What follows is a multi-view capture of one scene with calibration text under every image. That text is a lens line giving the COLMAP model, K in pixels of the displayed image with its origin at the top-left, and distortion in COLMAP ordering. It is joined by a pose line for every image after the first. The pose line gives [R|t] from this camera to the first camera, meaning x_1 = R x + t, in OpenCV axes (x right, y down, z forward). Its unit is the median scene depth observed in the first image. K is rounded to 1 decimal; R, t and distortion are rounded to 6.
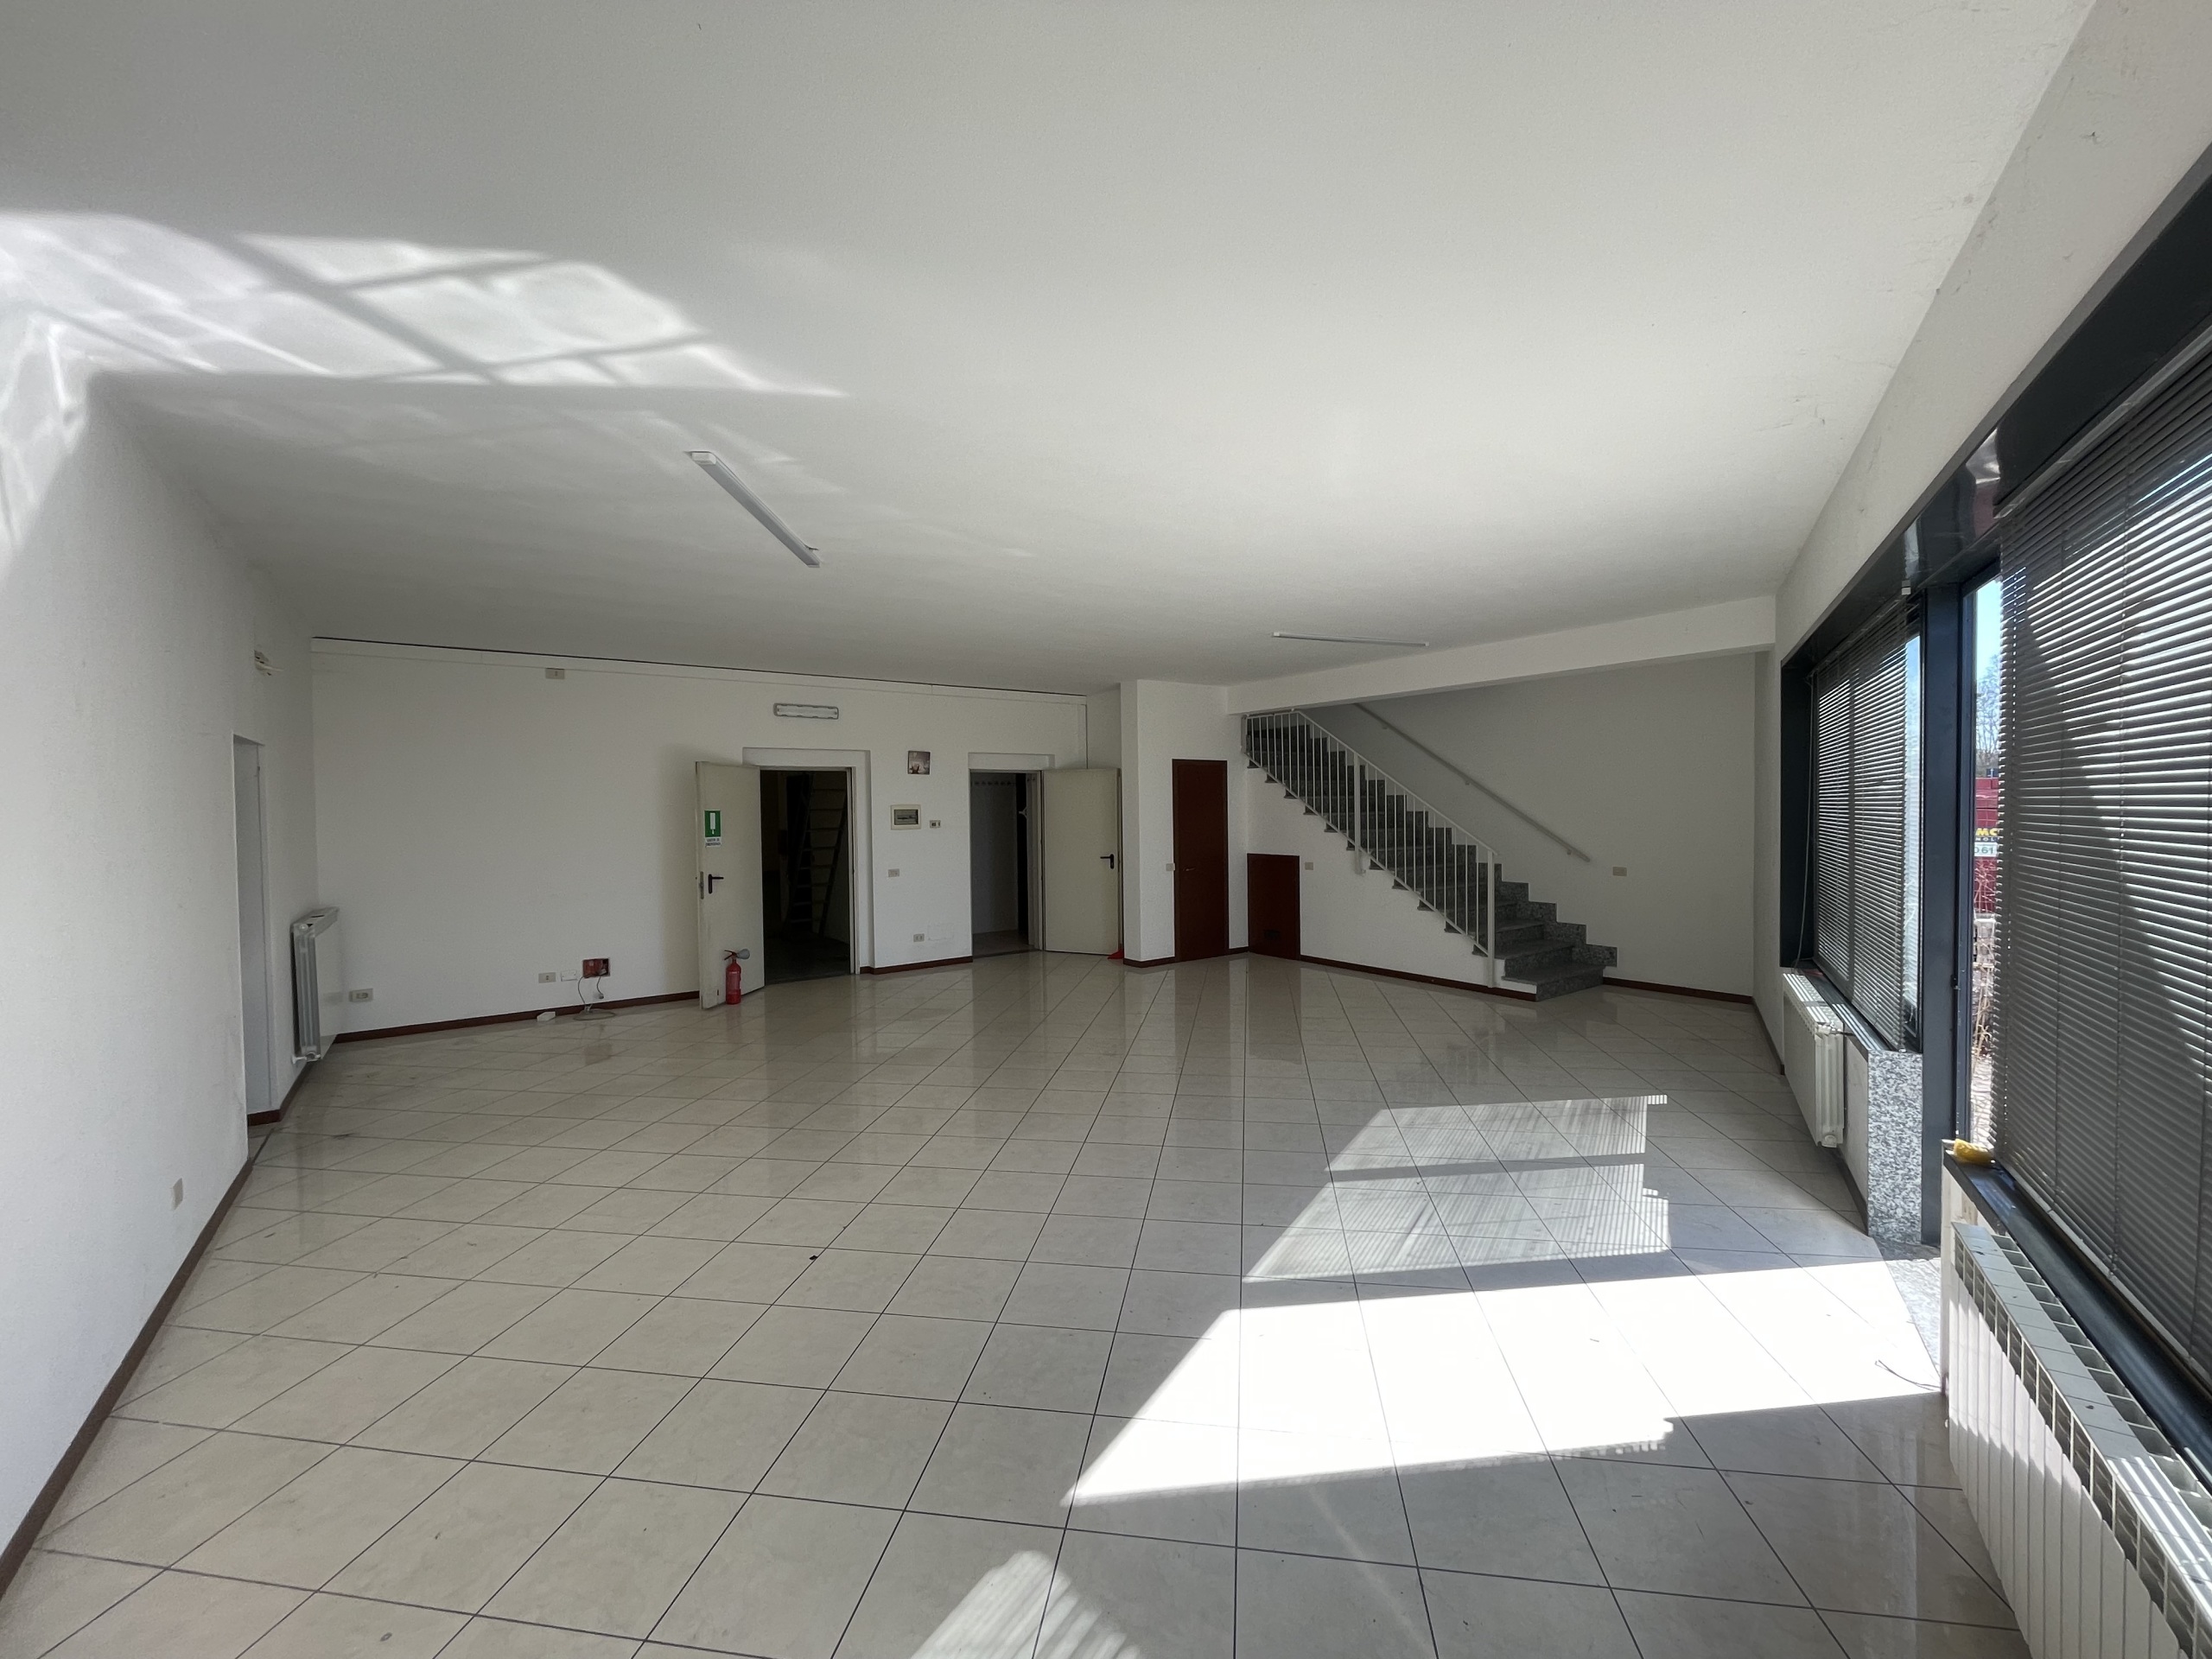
lens RADIAL K [[905.1, 0, 1103.9], [0, 905.1, 811.4], [0, 0, 1]] dist [0.003916, 0.000402]
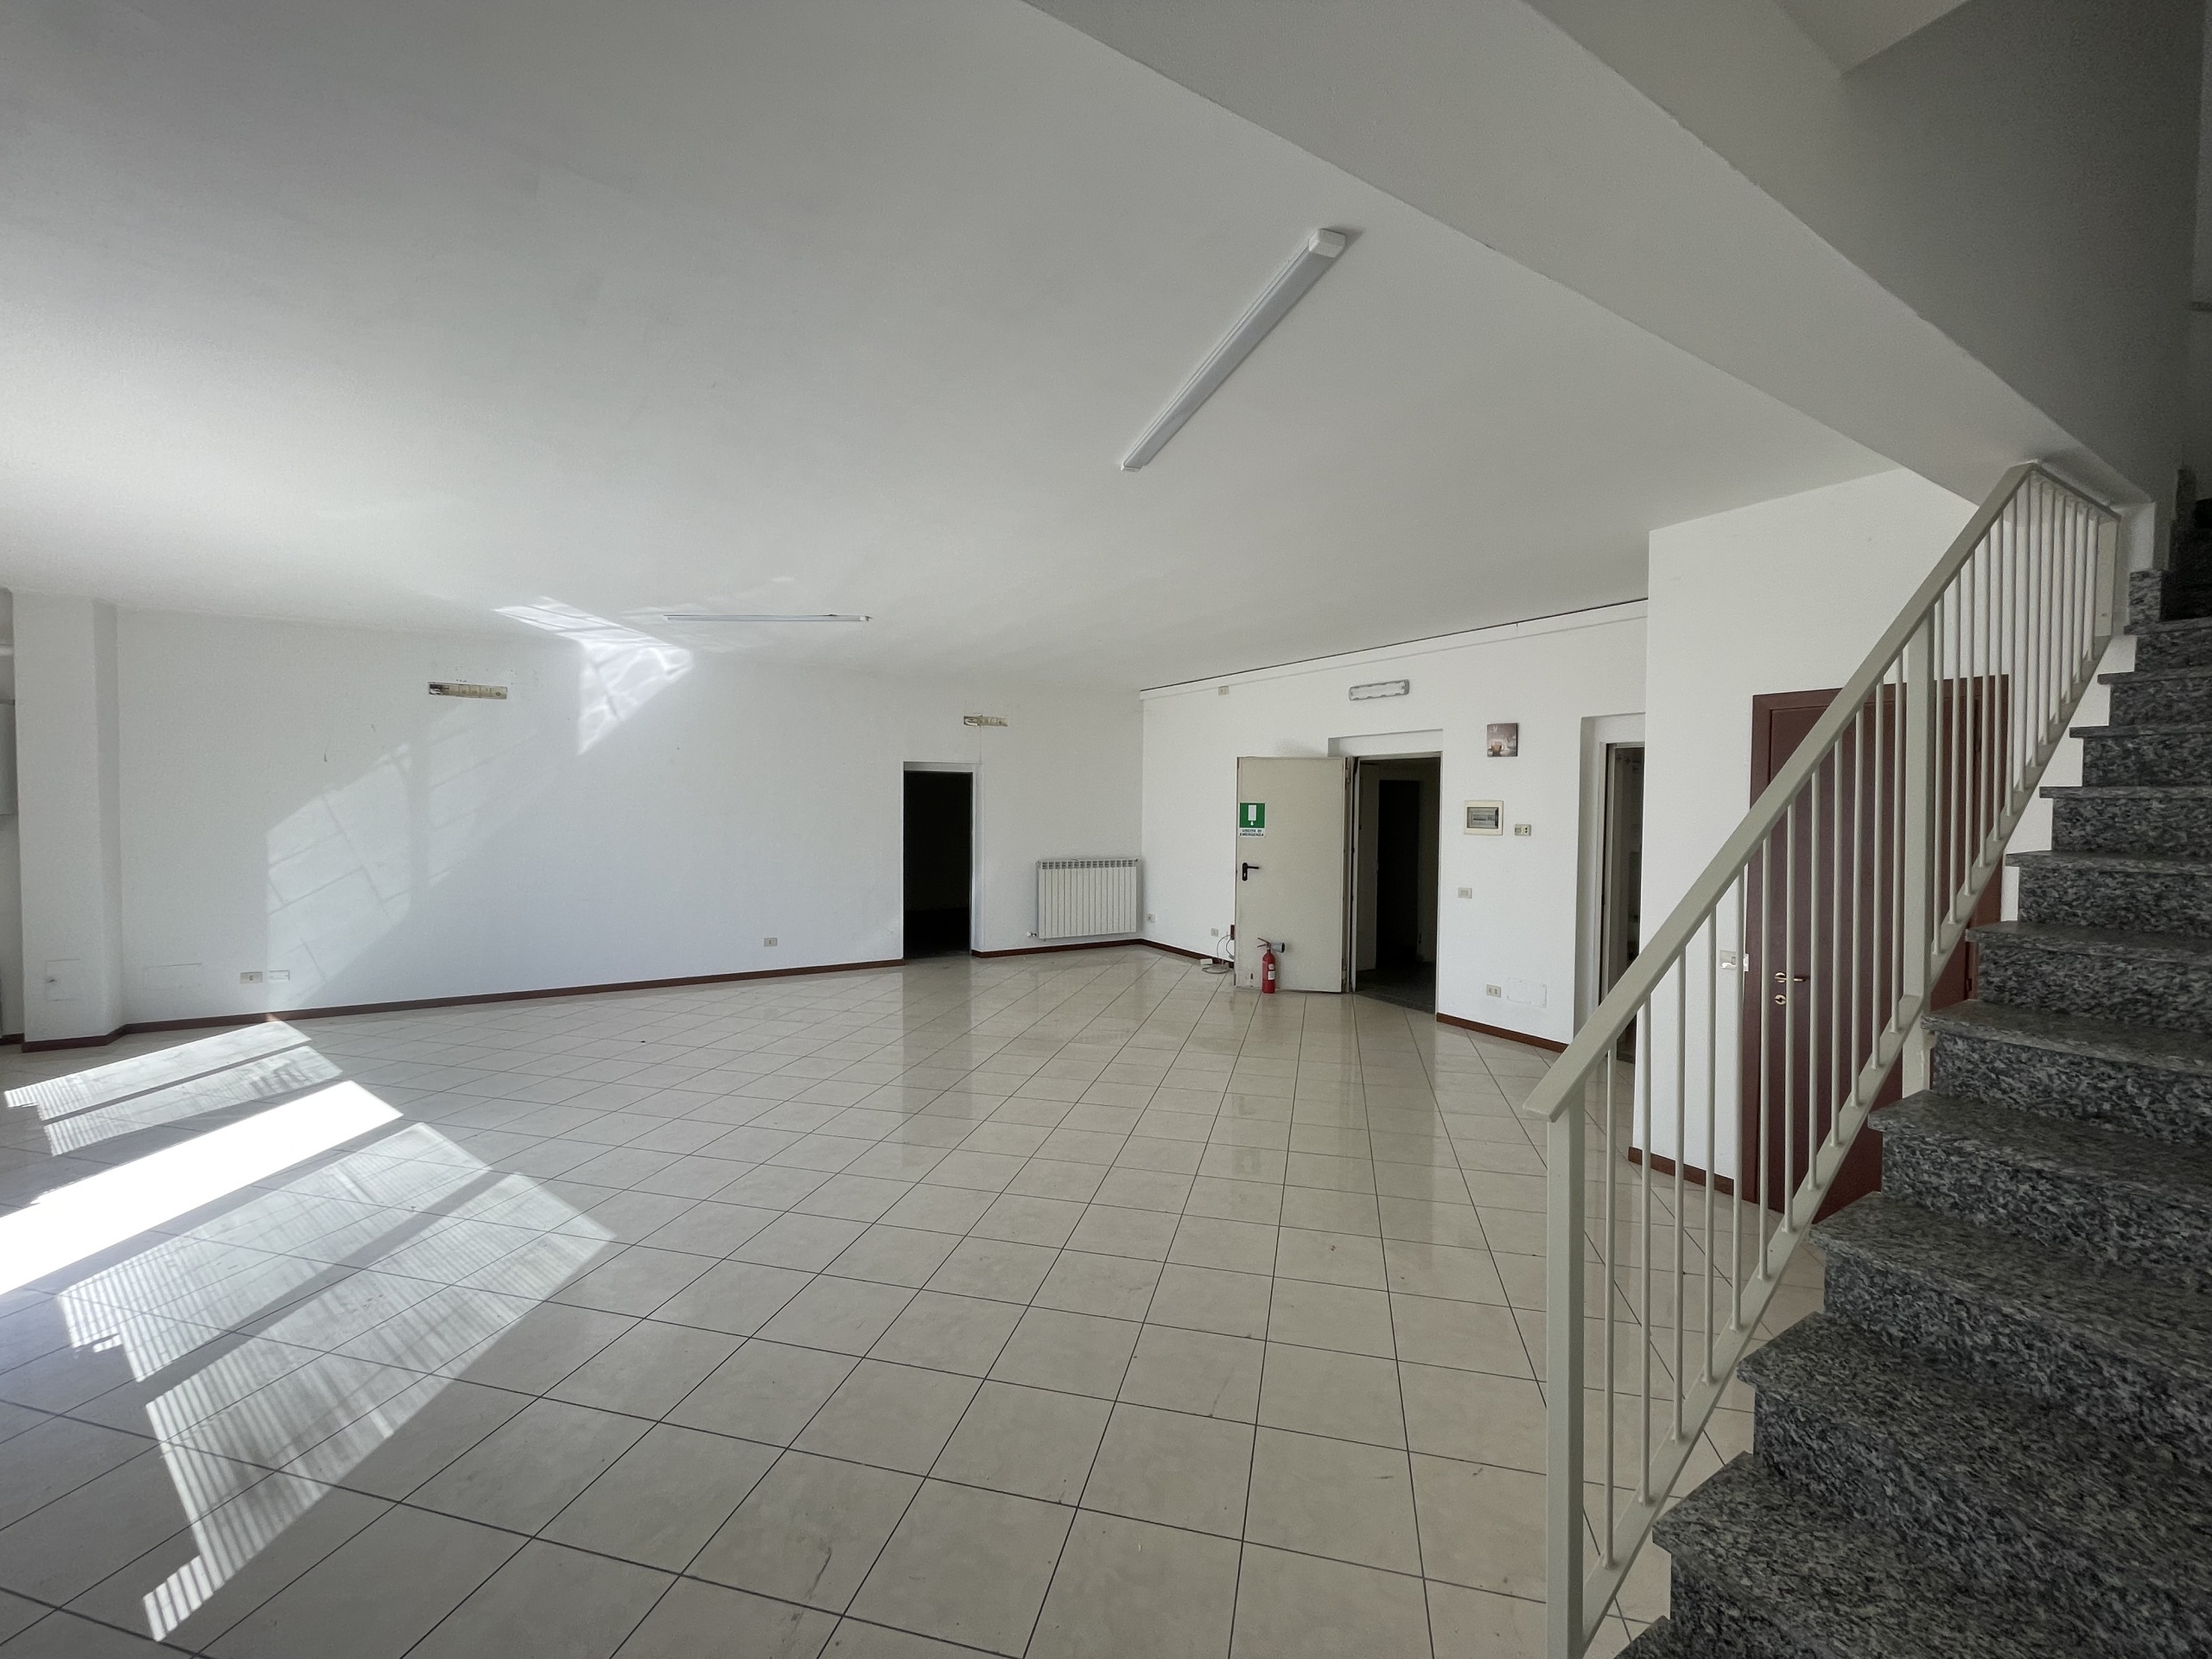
lens RADIAL K [[905.1, 0, 1113.7], [0, 905.1, 797.4], [0, 0, 1]] dist [0.003916, 0.000402]
pose [[-0.096377, 0.009881, -0.995296, 0.628819], [-0.014901, 0.999824, 0.011368, -0.016503], [0.995233, 0.015926, -0.096213, 0.941357]]
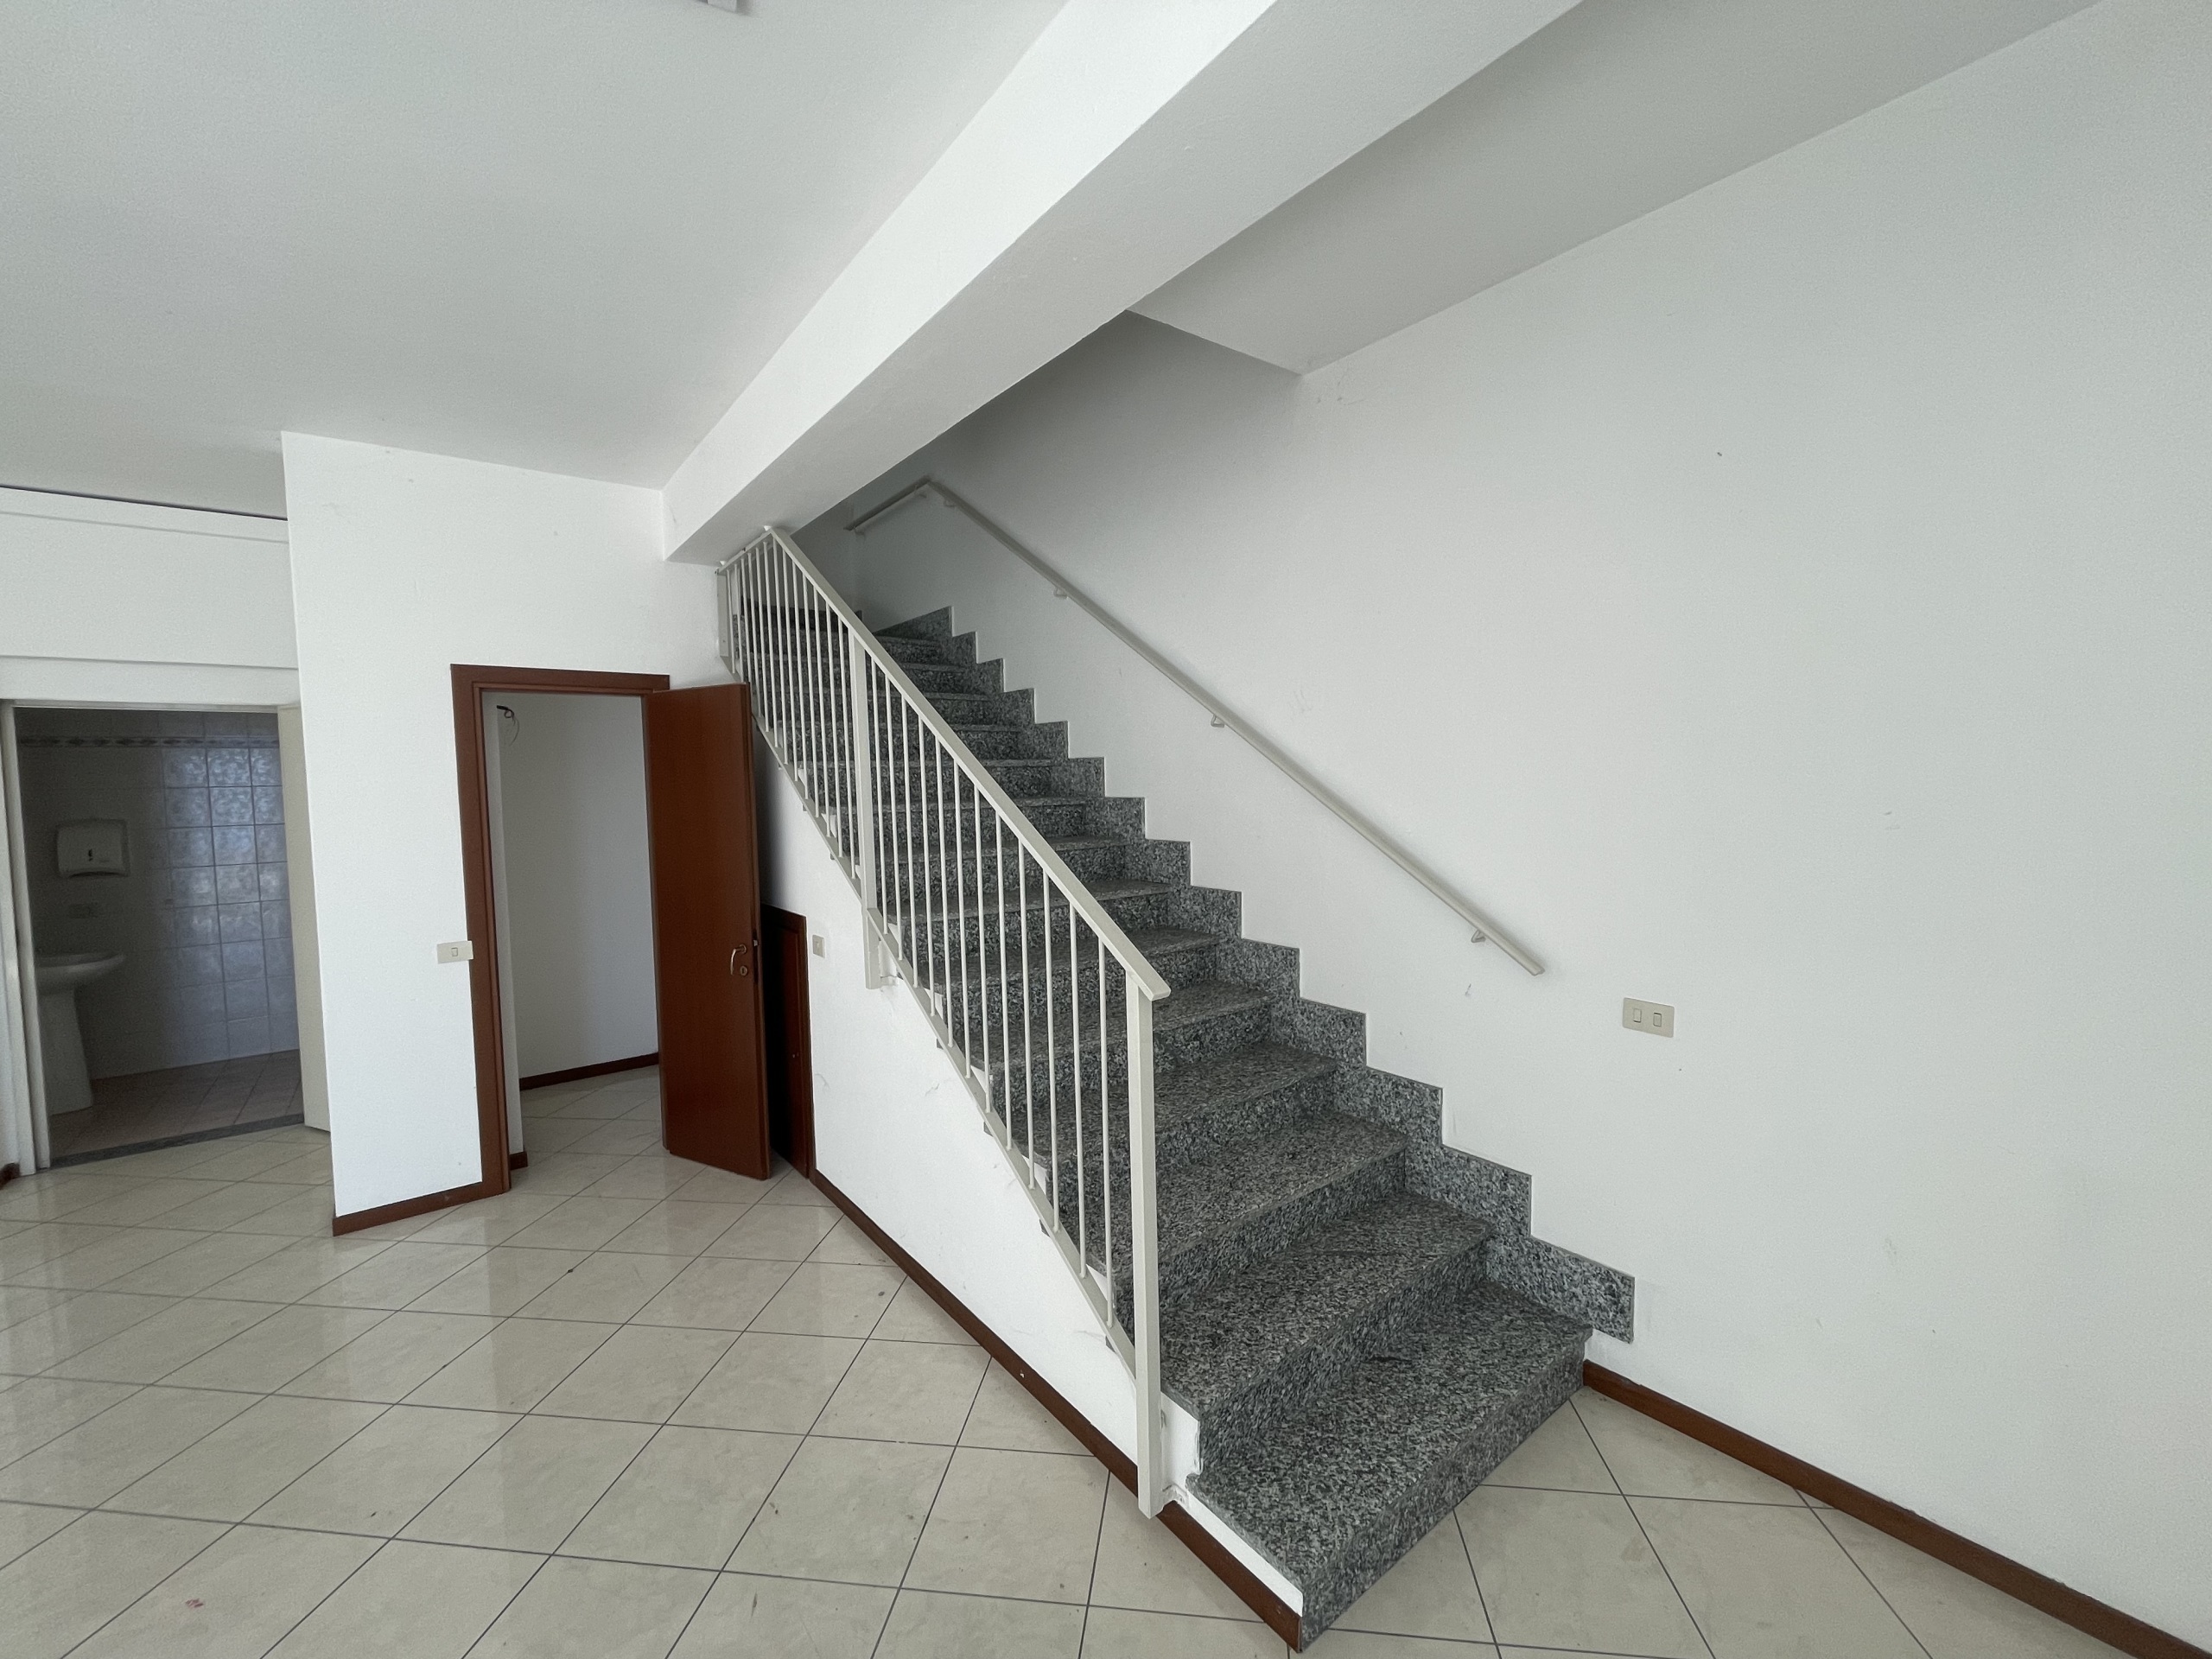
lens RADIAL K [[905.1, 0, 1094.0], [0, 905.1, 816.7], [0, 0, 1]] dist [0.003916, 0.000402]
pose [[0.999737, -0.010197, 0.020558, 0.417343], [0.009320, 0.999060, 0.042336, -0.011175], [-0.020971, -0.042133, 0.998892, 0.772754]]
